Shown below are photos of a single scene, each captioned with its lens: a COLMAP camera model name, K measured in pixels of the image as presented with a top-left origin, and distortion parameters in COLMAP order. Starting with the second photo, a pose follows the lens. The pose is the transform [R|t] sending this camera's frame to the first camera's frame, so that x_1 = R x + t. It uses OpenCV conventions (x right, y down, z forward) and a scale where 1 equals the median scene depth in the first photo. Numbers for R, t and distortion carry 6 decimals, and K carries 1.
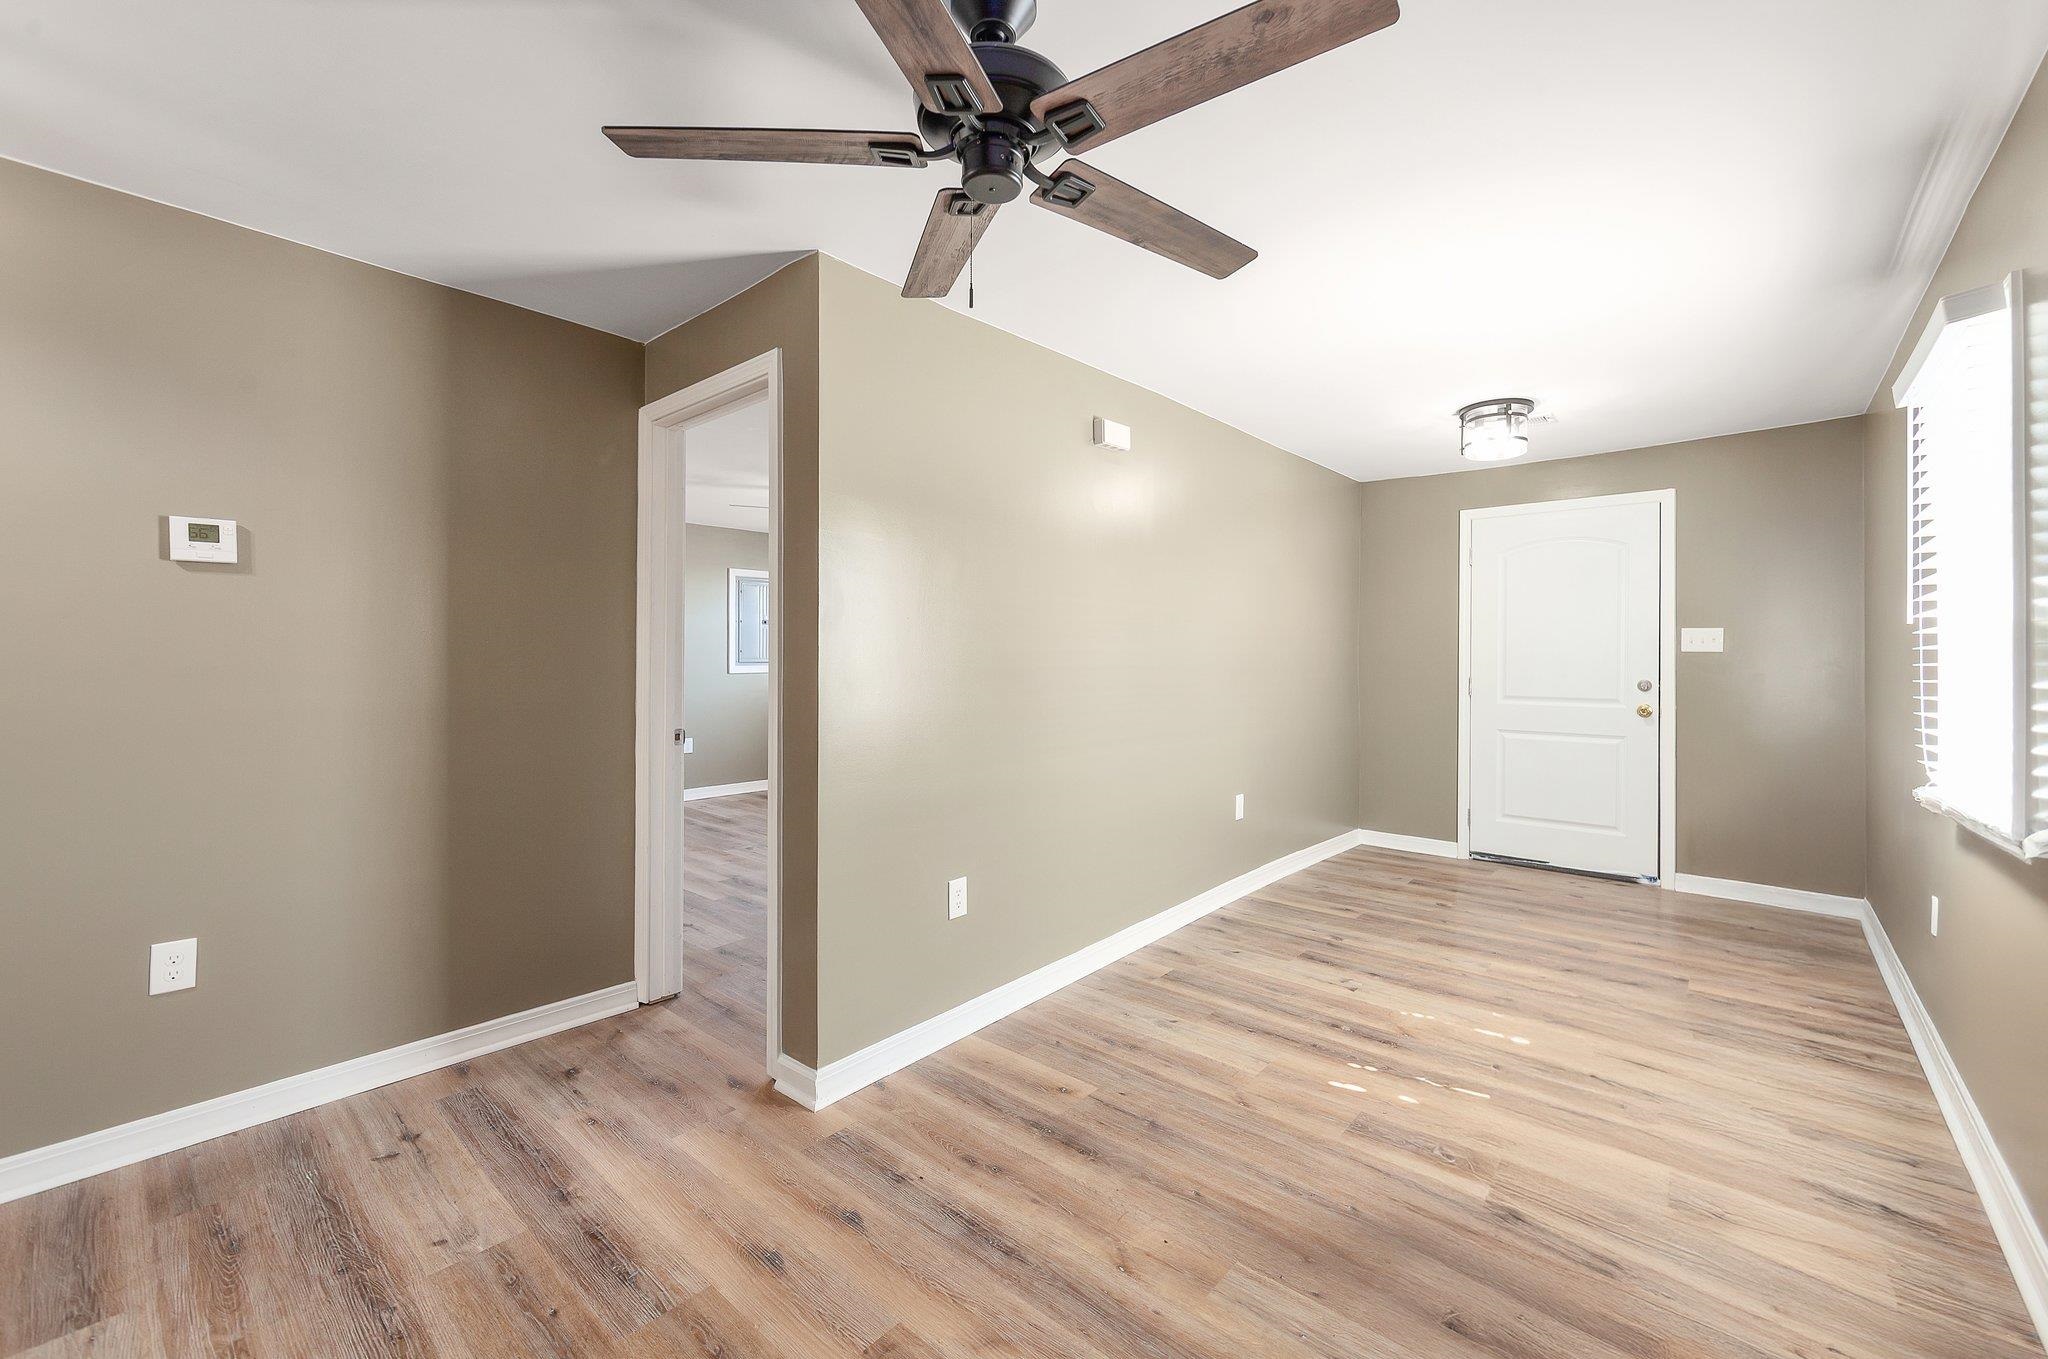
lens RADIAL K [[831.2, 0, 1049.7], [0, 831.2, 661.4], [0, 0, 1]] dist [-0.019318, 0.000282]
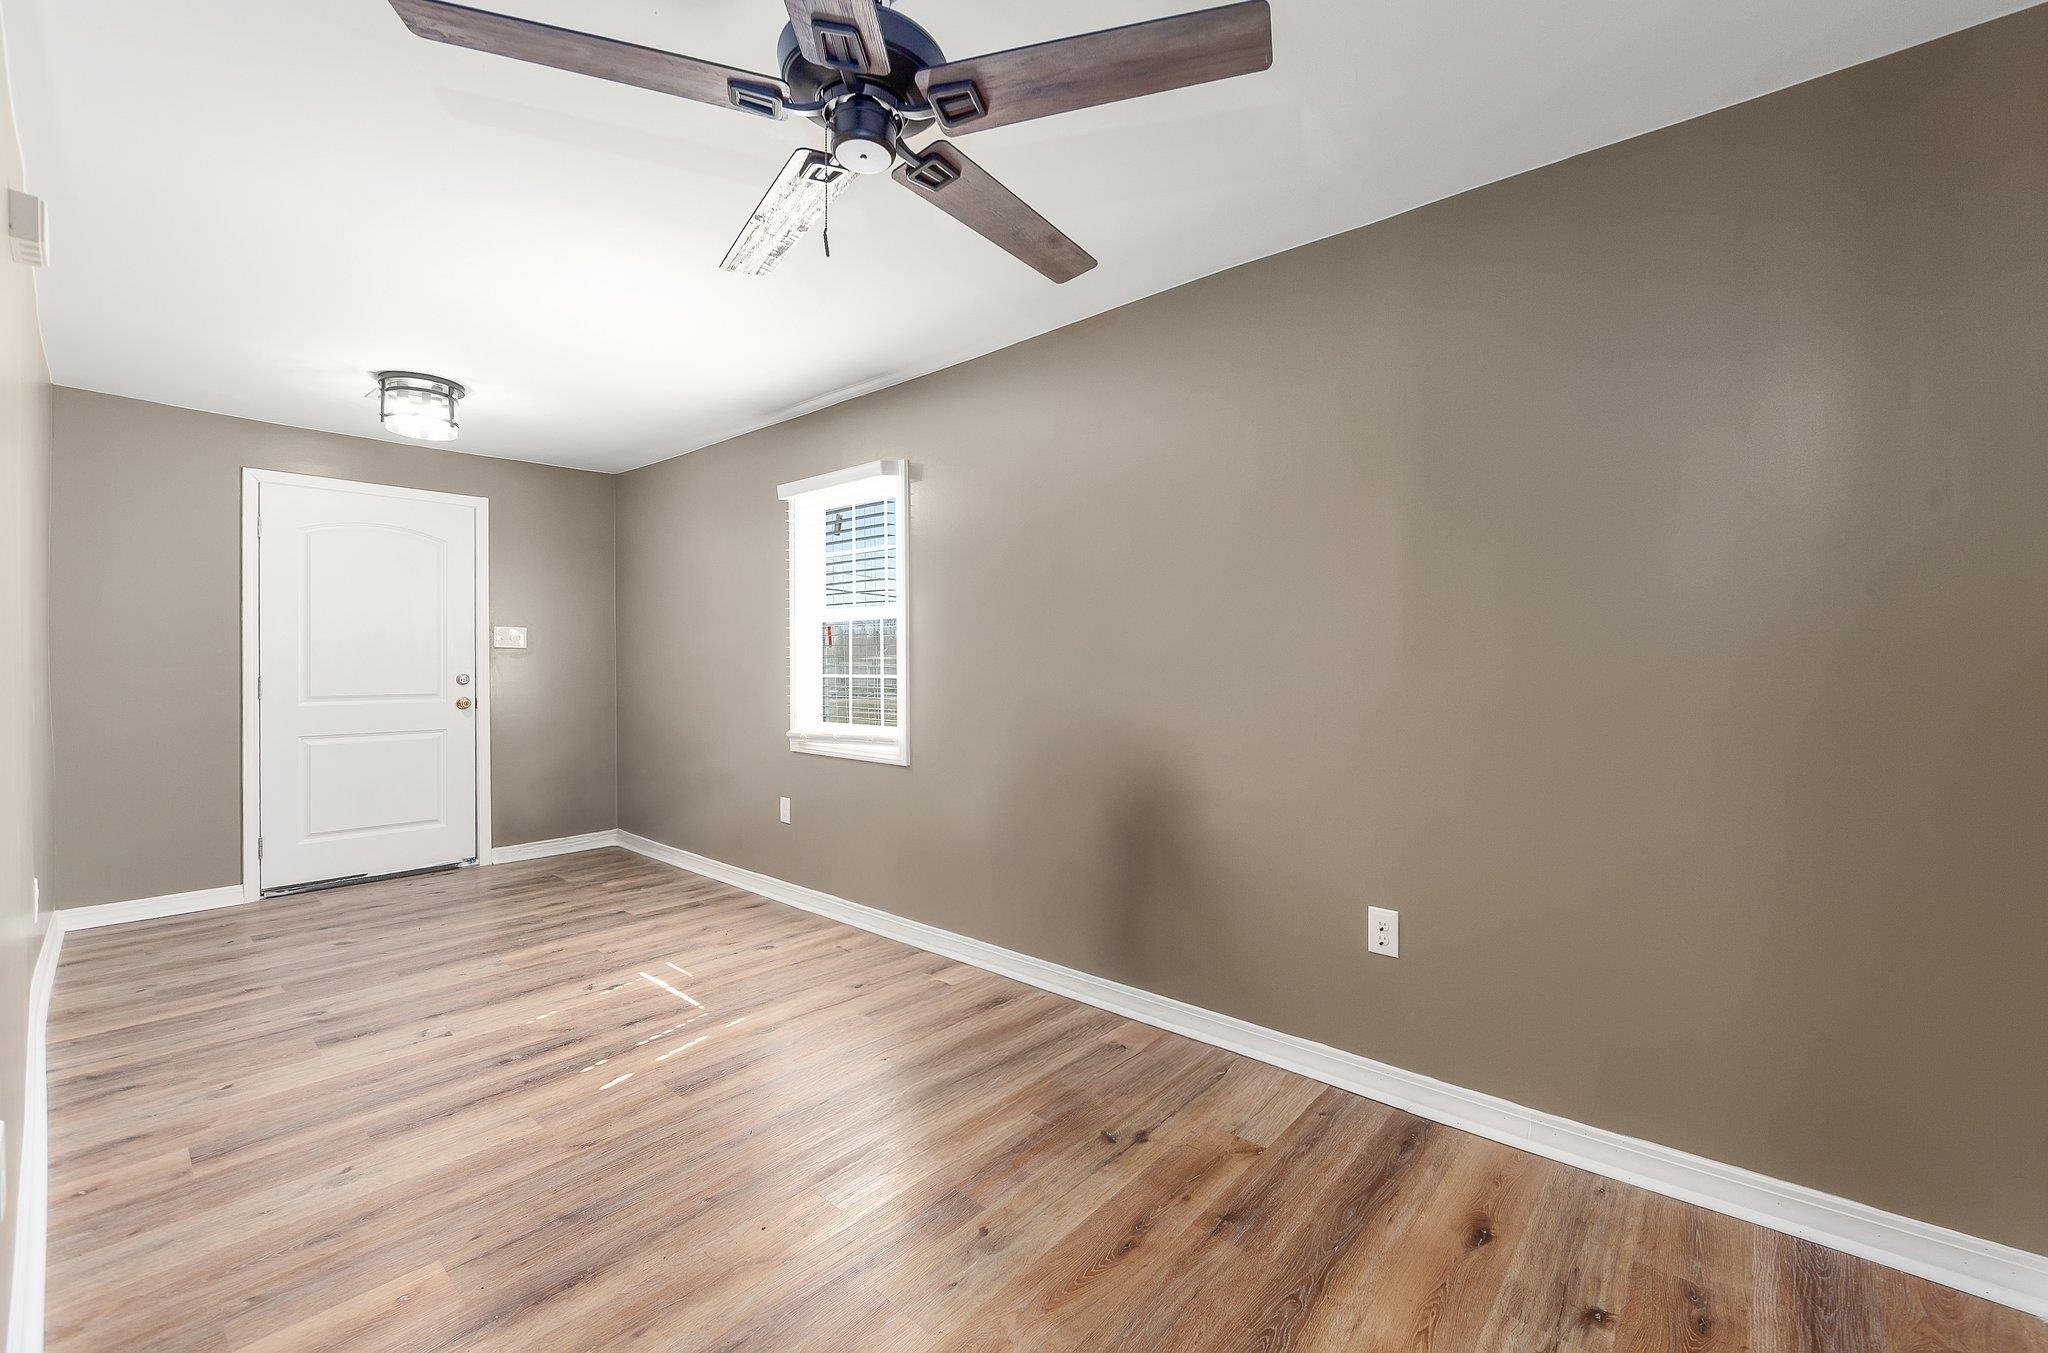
lens RADIAL K [[831.2, 0, 1049.7], [0, 831.2, 658.4], [0, 0, 1]] dist [-0.019318, 0.000282]
pose [[-0.012109, -0.005140, 0.999913, -0.450313], [0.004711, 0.999975, 0.005197, 0.001009], [-0.999916, 0.004774, -0.012085, 0.341251]]
